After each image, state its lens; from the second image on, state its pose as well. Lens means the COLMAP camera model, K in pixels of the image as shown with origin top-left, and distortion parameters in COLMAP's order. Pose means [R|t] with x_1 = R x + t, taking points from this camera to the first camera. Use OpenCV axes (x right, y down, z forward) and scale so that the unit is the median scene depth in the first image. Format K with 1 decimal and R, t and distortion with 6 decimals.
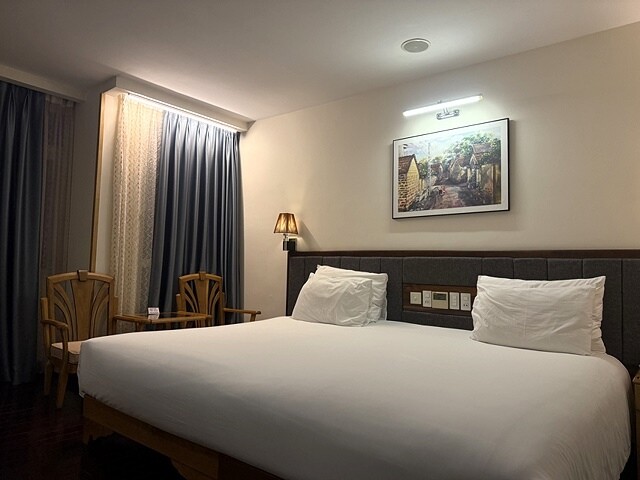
lens RADIAL K [[450.2, 0, 320.0], [0, 450.2, 240.0], [0, 0, 1]] dist [0.124474, -0.194723]
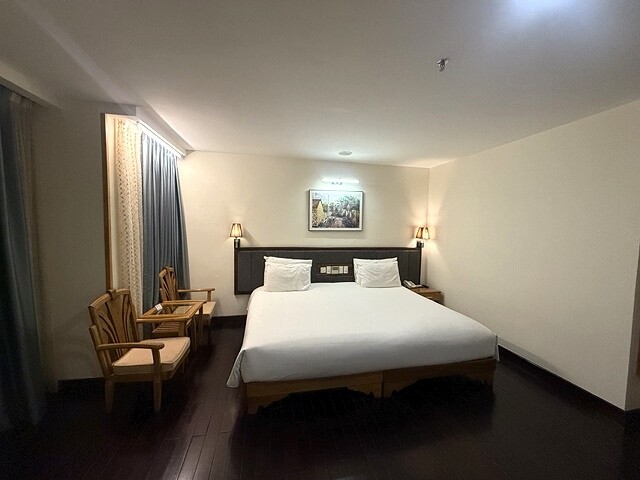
lens RADIAL K [[254.3, 0, 320.0], [0, 254.3, 240.0], [0, 0, 1]] dist [-0.000462, -0.000127]
pose [[0.638635, -0.059559, 0.767201, -0.652218], [-0.050282, 0.991640, 0.118838, -0.140655], [-0.767865, -0.114471, 0.630301, 0.269800]]
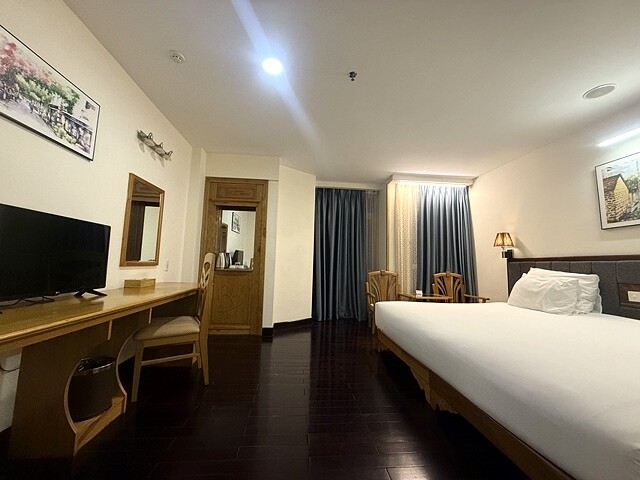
lens RADIAL K [[254.3, 0, 320.0], [0, 254.3, 240.0], [0, 0, 1]] dist [-0.000462, -0.000127]
pose [[0.696757, -0.077474, -0.713111, 0.118200], [0.037745, 0.996733, -0.071408, 0.001375], [0.716313, 0.022838, 0.697405, -0.018997]]
